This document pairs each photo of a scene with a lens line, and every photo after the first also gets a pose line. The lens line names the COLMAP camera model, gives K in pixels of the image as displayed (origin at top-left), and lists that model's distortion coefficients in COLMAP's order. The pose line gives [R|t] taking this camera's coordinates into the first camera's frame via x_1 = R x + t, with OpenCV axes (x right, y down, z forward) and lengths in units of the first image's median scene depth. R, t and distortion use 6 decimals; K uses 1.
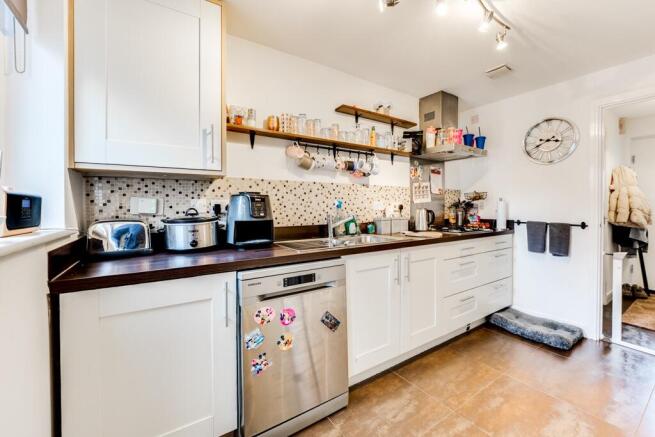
lens RADIAL K [[270.5, 0, 334.6], [0, 270.5, 204.8], [0, 0, 1]] dist [-0.016019, 0.000214]
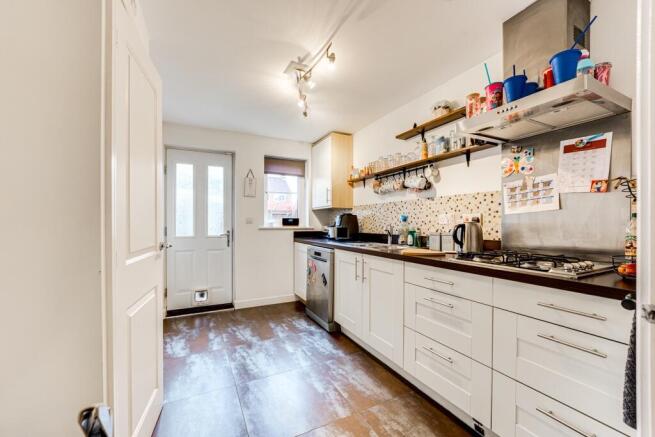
lens RADIAL K [[264.8, 0, 326.3], [0, 264.8, 219.2], [0, 0, 1]] dist [-0.015301, -0.000025]
pose [[-0.136680, -0.012145, -0.990541, 1.236646], [0.005247, 0.999902, -0.012984, 0.015064], [0.990601, -0.006972, -0.136602, 0.843985]]
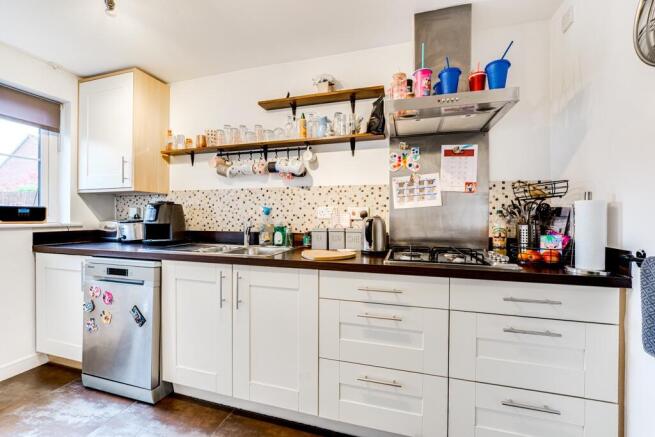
lens RADIAL K [[271.1, 0, 329.5], [0, 271.1, 213.1], [0, 0, 1]] dist [-0.015297, 0.000232]
pose [[0.636972, -0.002026, -0.770885, 0.882182], [-0.000496, 0.999995, -0.003038, 0.008619], [0.770887, 0.002318, 0.636968, 0.596257]]
